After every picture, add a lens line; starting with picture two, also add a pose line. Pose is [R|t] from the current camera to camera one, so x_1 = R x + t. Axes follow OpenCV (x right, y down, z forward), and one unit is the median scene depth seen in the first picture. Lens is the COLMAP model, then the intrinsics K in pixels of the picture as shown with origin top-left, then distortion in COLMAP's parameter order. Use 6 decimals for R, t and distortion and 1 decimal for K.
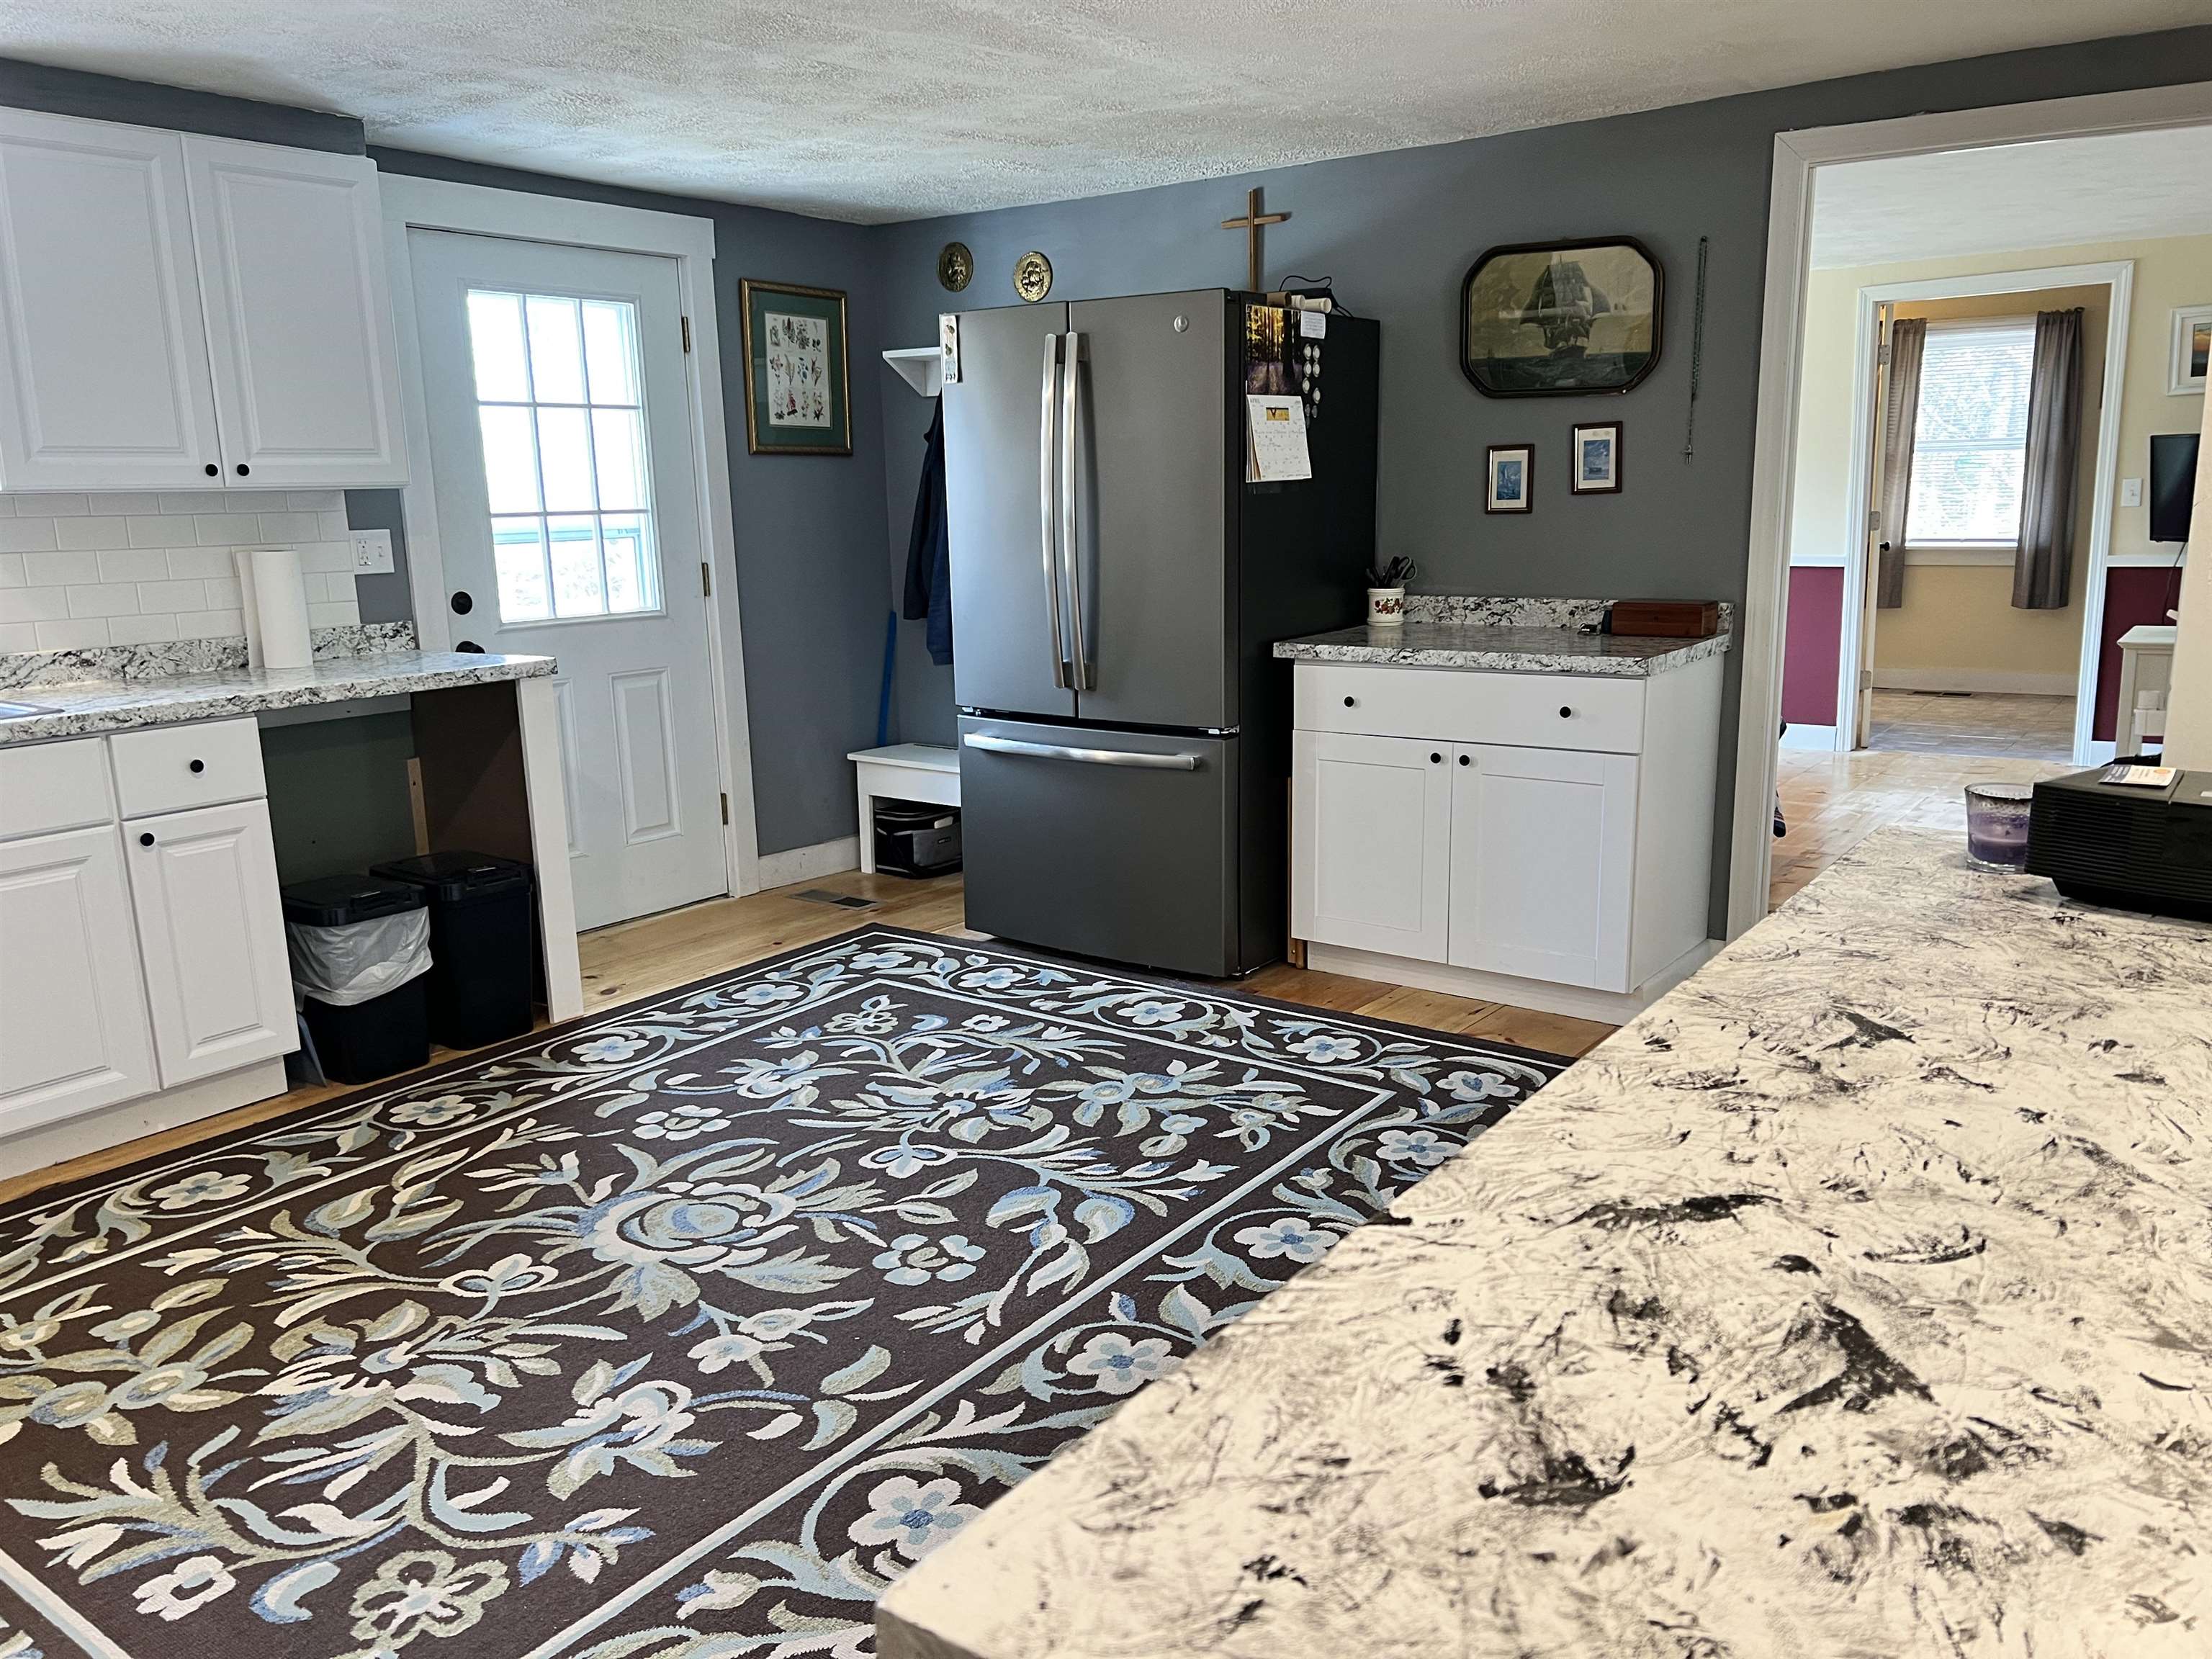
lens RADIAL K [[1660.9, 0, 1117.8], [0, 1660.9, 842.7], [0, 0, 1]] dist [0.054807, -0.063121]
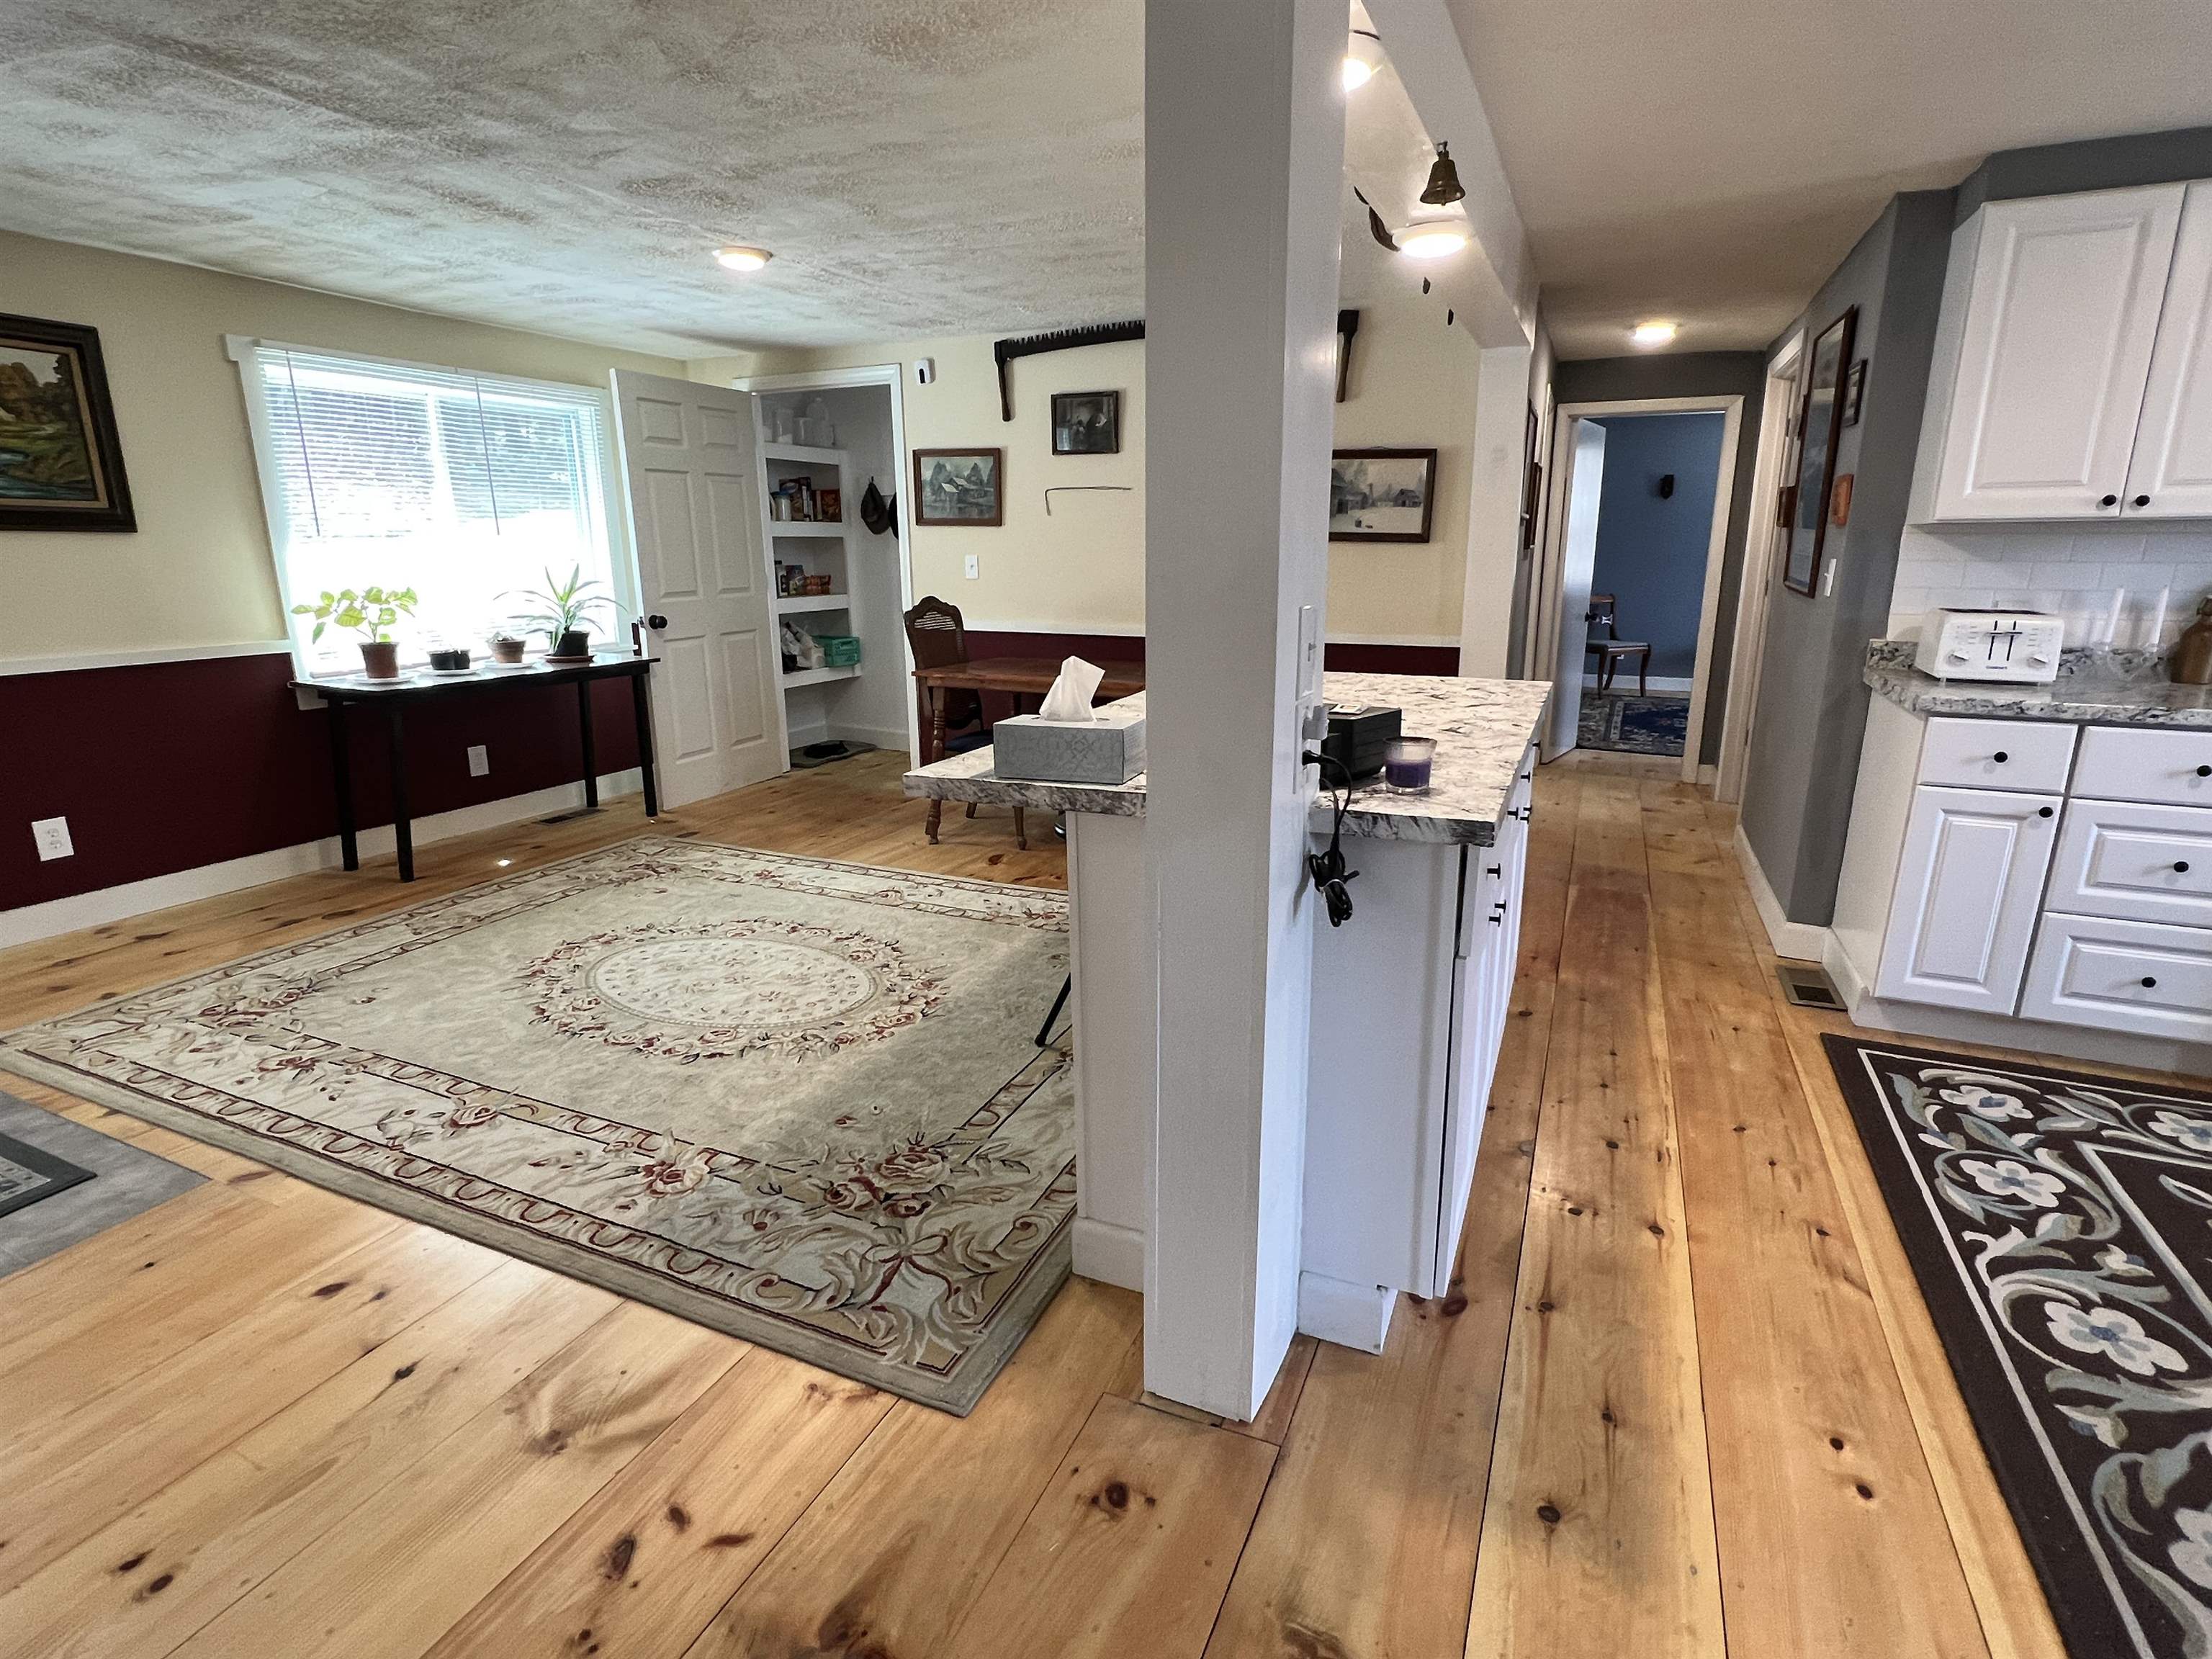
lens RADIAL K [[1114.5, 0, 1092.6], [0, 1114.5, 823.6], [0, 0, 1]] dist [-0.001550, -0.000445]
pose [[-0.979729, 0.077323, -0.184803, 0.581116], [-0.013541, 0.894835, 0.446193, -0.237830], [0.199869, 0.439650, -0.875648, 1.083476]]
